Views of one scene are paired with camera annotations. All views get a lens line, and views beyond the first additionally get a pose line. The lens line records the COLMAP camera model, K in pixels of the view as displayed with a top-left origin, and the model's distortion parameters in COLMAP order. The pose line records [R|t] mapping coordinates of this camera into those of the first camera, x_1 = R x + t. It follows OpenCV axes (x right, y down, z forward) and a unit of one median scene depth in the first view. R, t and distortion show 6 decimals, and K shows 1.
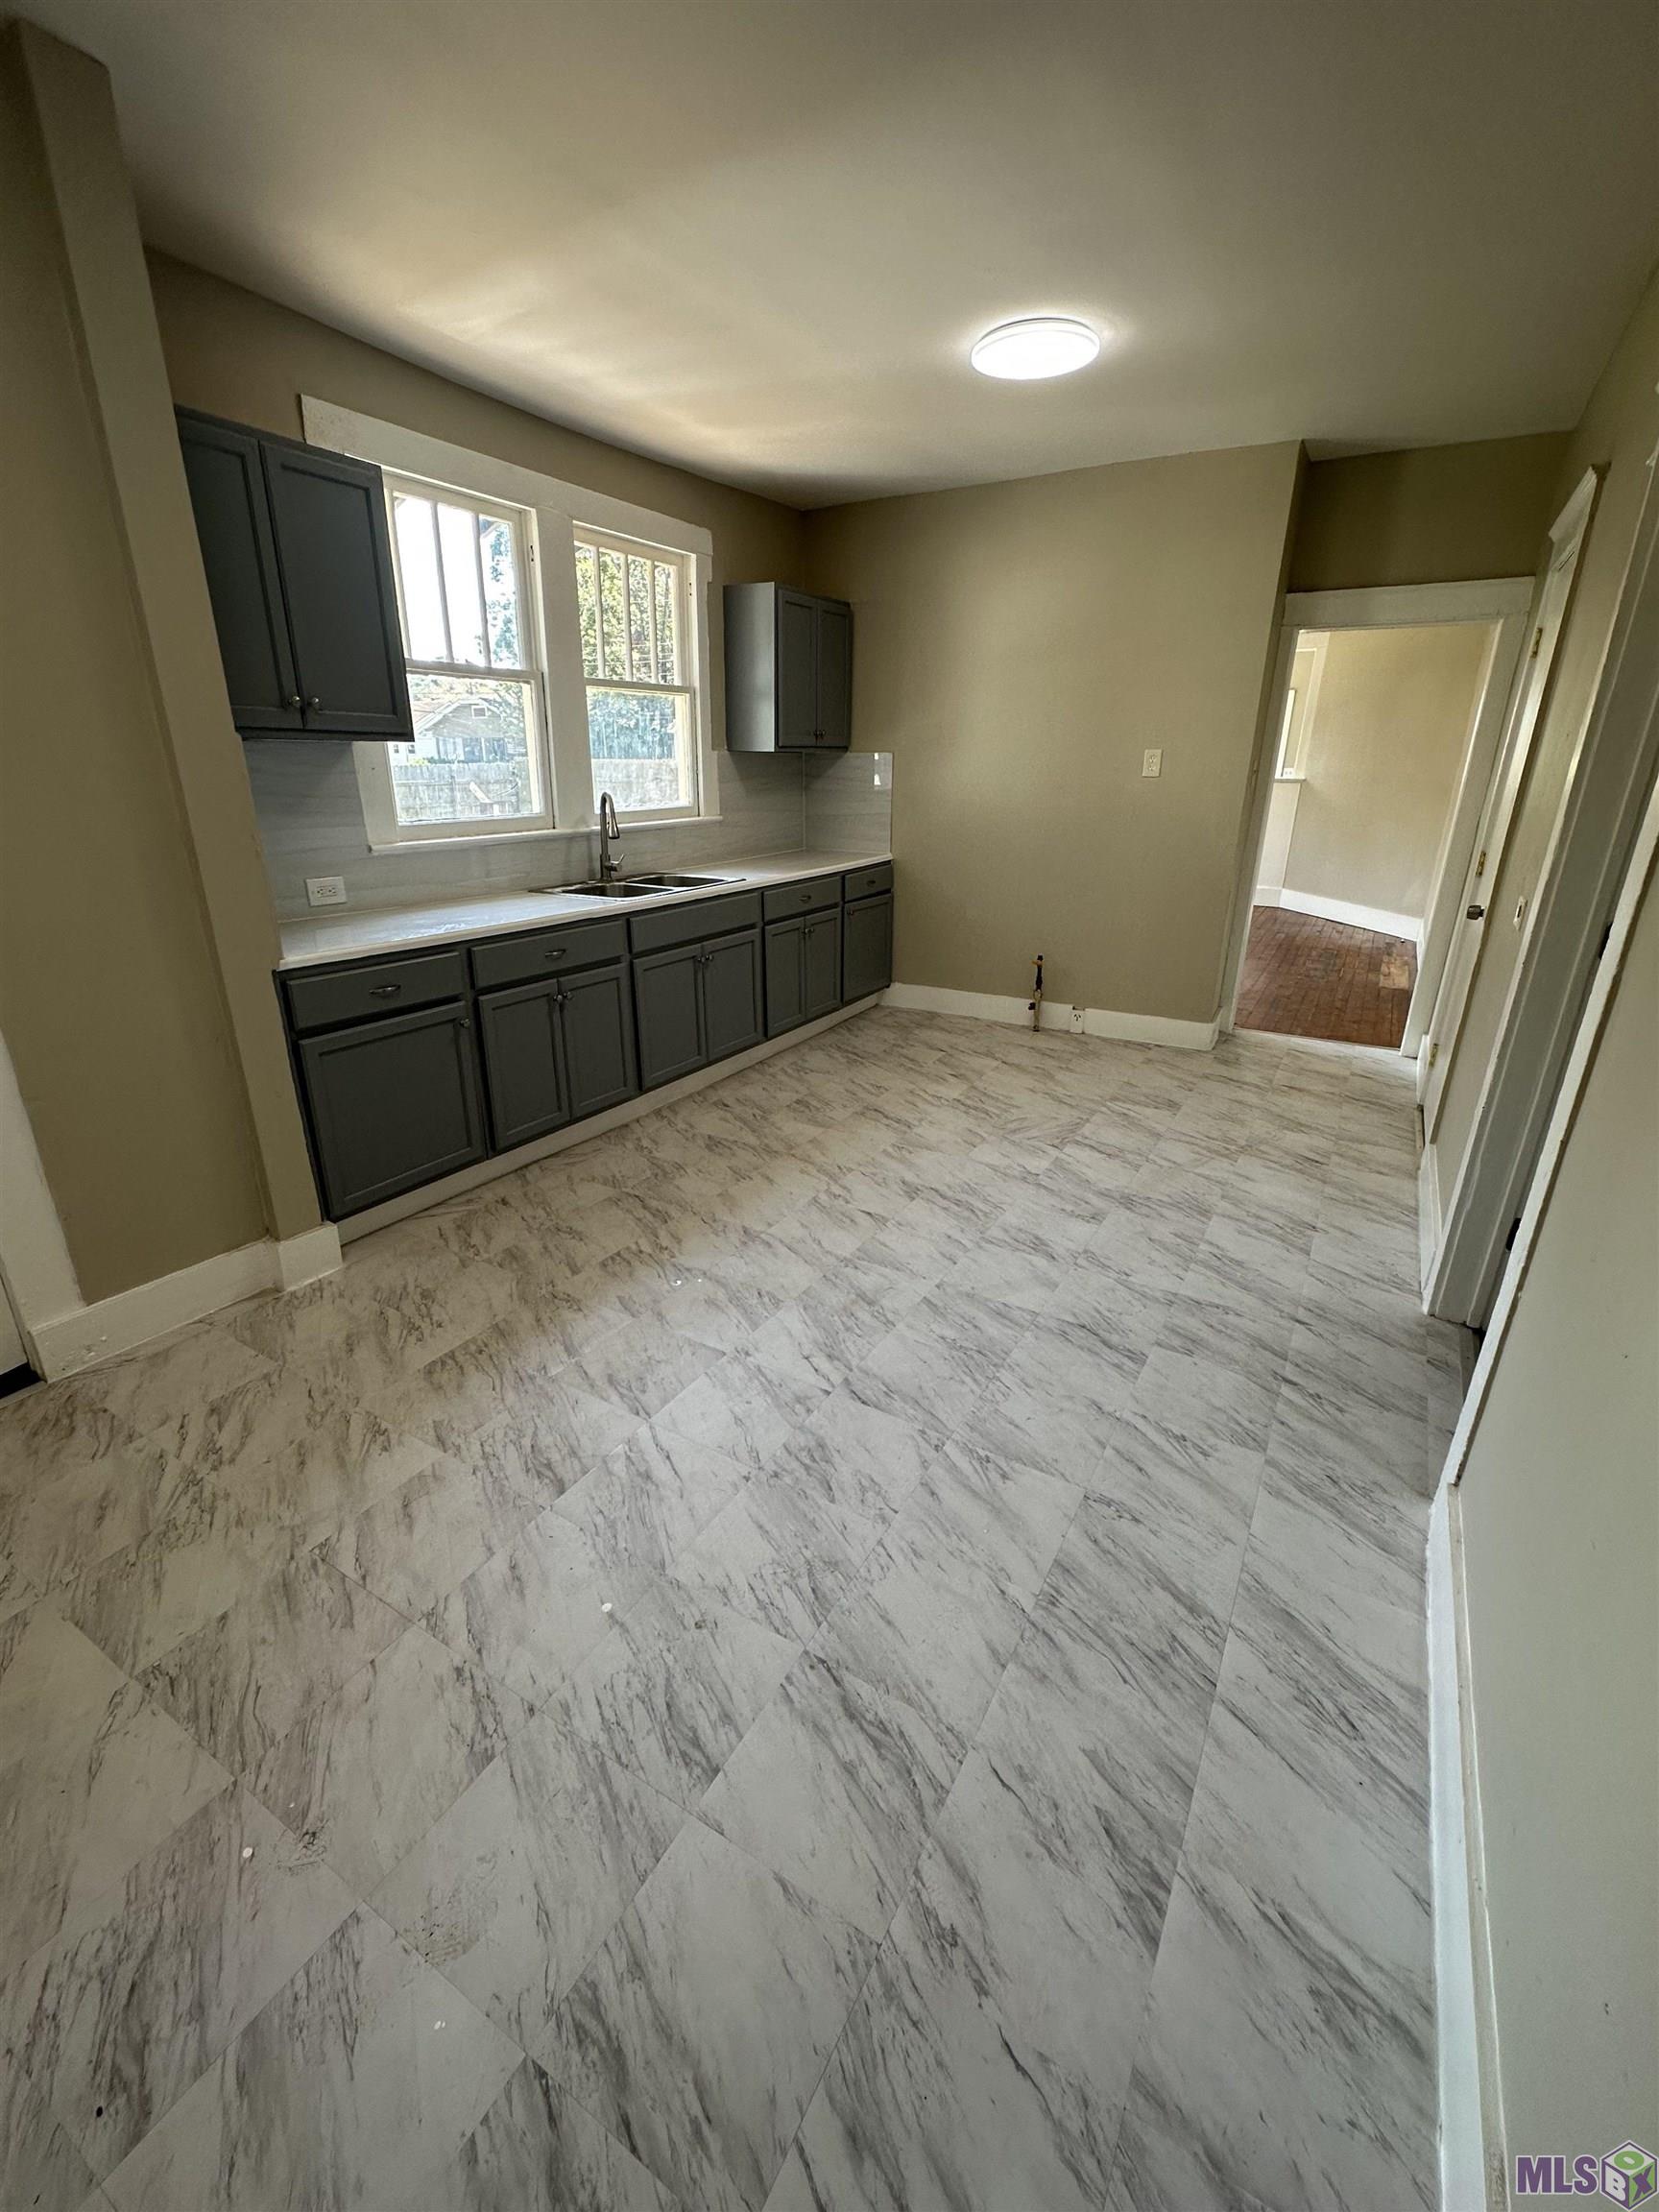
lens RADIAL K [[935.2, 0, 822.1], [0, 935.2, 1107.6], [0, 0, 1]] dist [-0.003449, -0.000330]
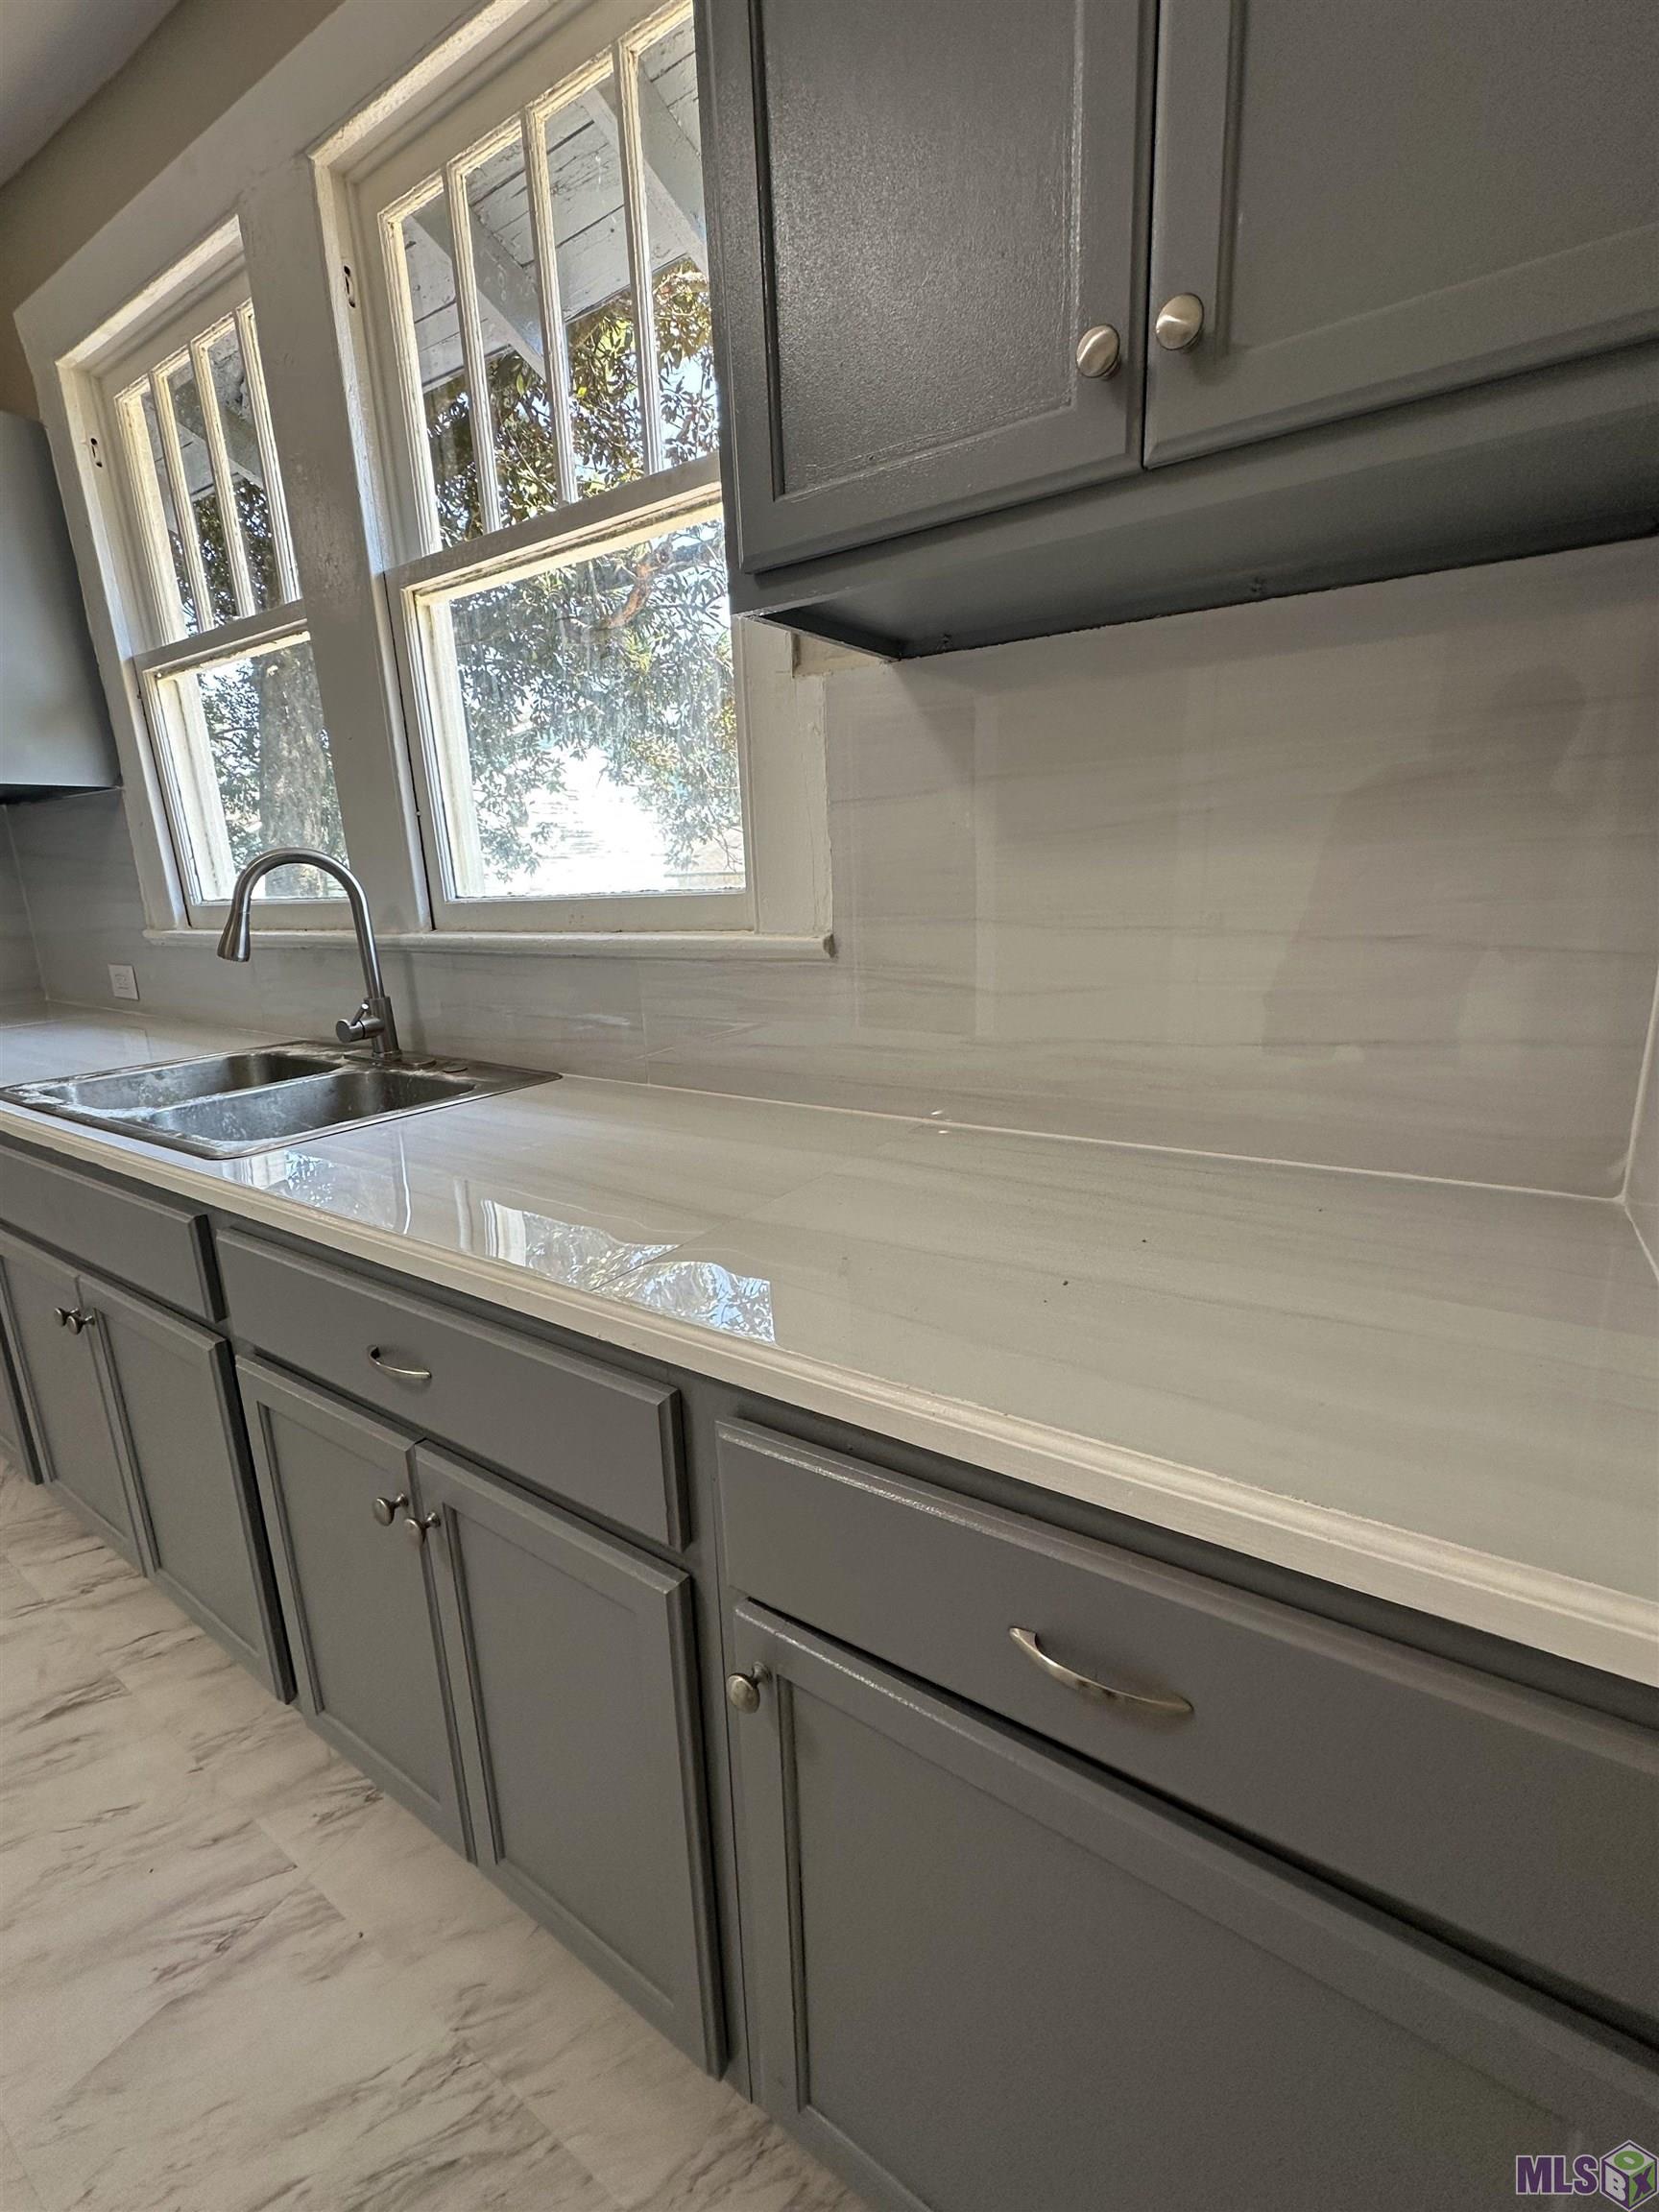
lens RADIAL K [[935.2, 0, 831.9], [0, 935.2, 1098.7], [0, 0, 1]] dist [-0.003449, -0.000330]
pose [[-0.041511, 0.234518, -0.971225, 0.149139], [-0.317855, 0.918462, 0.235363, -0.339215], [0.947230, 0.318479, 0.036416, 1.034676]]
